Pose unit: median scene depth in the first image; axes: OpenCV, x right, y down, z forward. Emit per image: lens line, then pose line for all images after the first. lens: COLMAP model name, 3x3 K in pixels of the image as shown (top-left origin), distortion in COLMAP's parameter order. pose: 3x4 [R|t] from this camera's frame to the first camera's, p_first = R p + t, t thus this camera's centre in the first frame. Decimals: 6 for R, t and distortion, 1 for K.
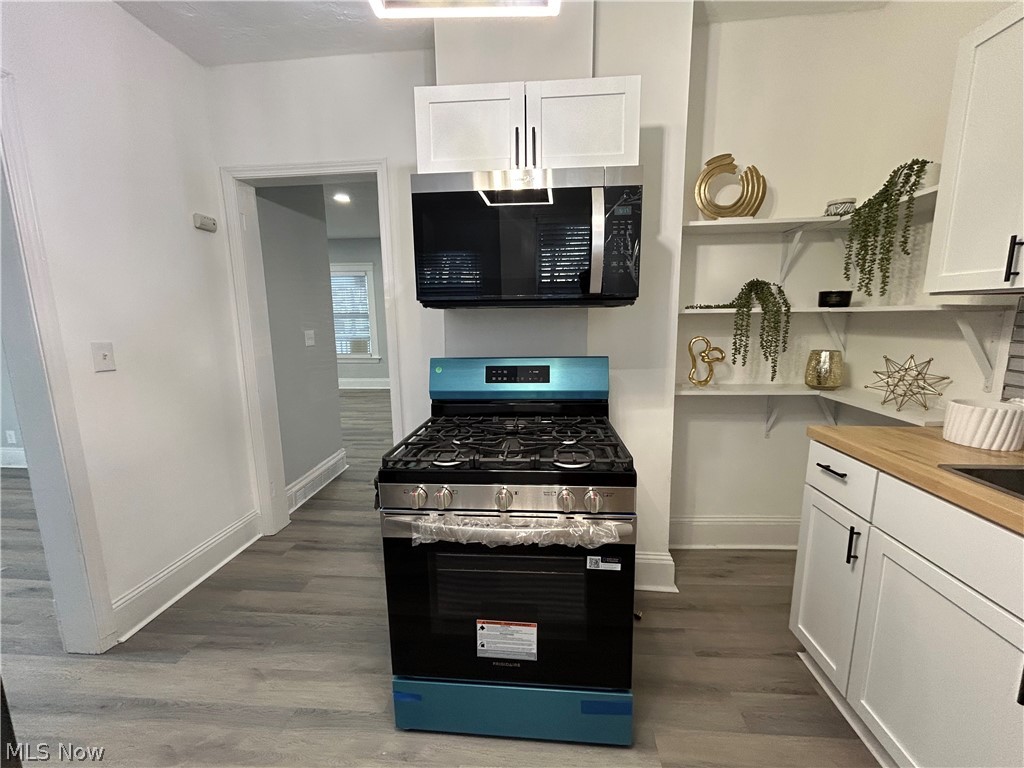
lens RADIAL K [[415.0, 0, 511.1], [0, 415.0, 383.5], [0, 0, 1]] dist [-0.002434, 0.000813]
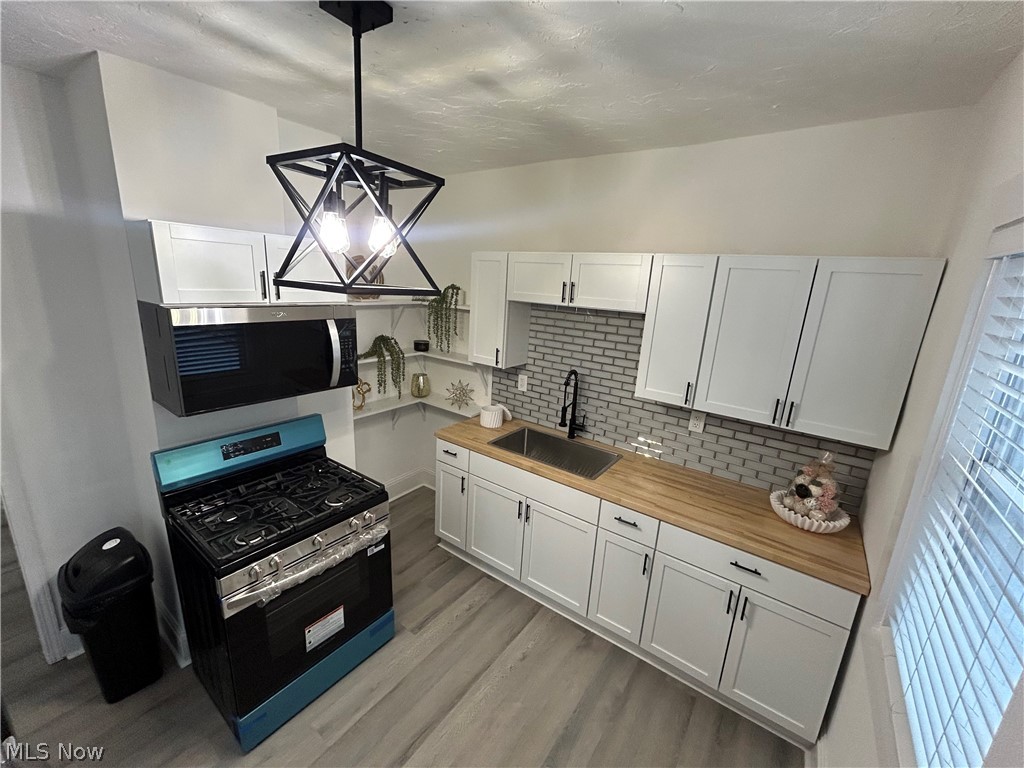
lens RADIAL K [[415.0, 0, 511.6], [0, 415.0, 383.2], [0, 0, 1]] dist [-0.002434, 0.000813]
pose [[0.521712, -0.168083, 0.836400, -0.601019], [0.075077, 0.985641, 0.151245, -0.343639], [-0.849812, -0.016112, 0.526840, -0.282529]]
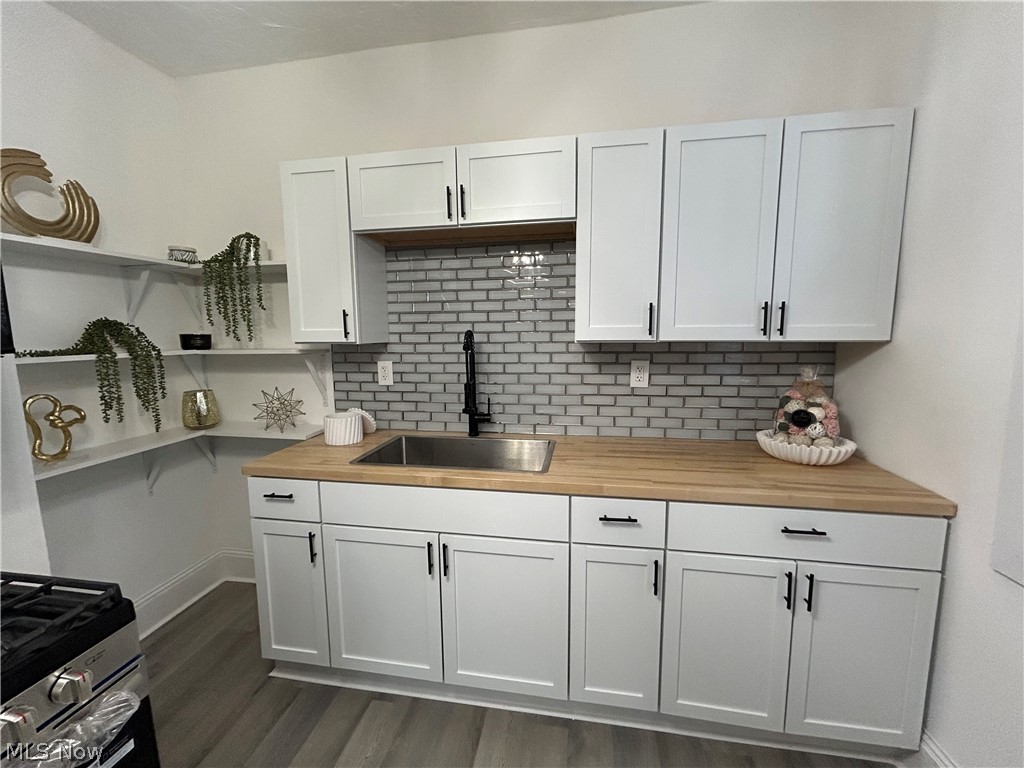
lens RADIAL K [[415.0, 0, 512.8], [0, 415.0, 382.9], [0, 0, 1]] dist [-0.002434, 0.000813]
pose [[0.095508, -0.110135, 0.989317, -0.218703], [0.168280, 0.981342, 0.093002, -0.078796], [-0.981102, 0.157600, 0.112259, 0.148669]]
